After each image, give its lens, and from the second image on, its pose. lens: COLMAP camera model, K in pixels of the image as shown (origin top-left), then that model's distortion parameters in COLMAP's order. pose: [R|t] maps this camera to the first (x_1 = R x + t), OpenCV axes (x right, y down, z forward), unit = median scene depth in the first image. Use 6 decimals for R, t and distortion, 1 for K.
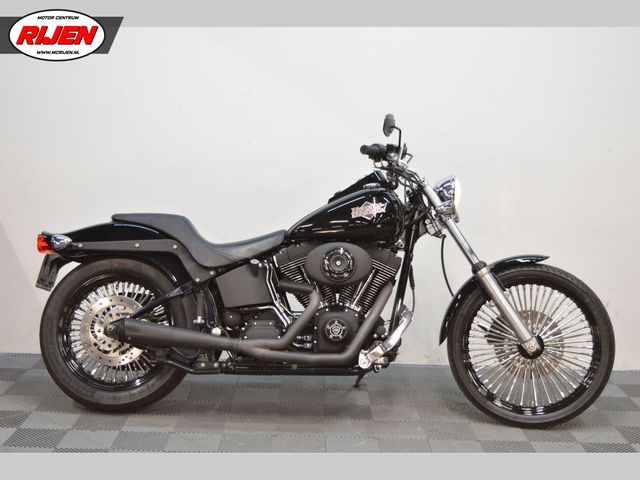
lens RADIAL K [[956.1, 0, 320.0], [0, 956.1, 240.0], [0, 0, 1]] dist [0.028331, 0.051171]
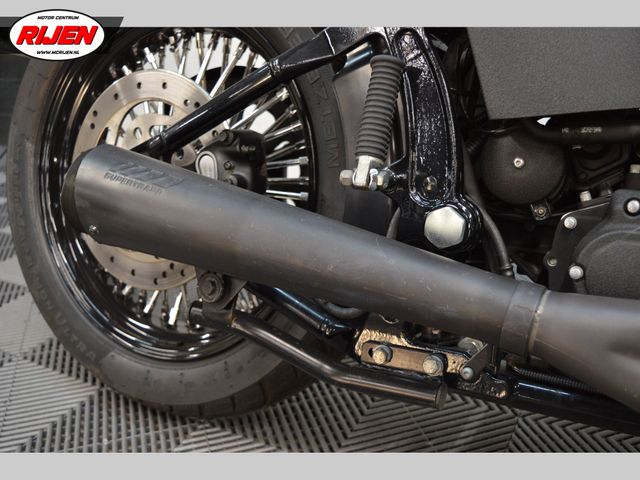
lens RADIAL K [[593.7, 0, 320.0], [0, 593.7, 240.0], [0, 0, 1]] dist [-0.007034, -0.003906]
pose [[0.892756, 0.125917, -0.432587, -0.071688], [-0.005711, 0.963237, 0.268591, 0.060279], [0.450504, -0.237316, 0.860655, 0.852445]]
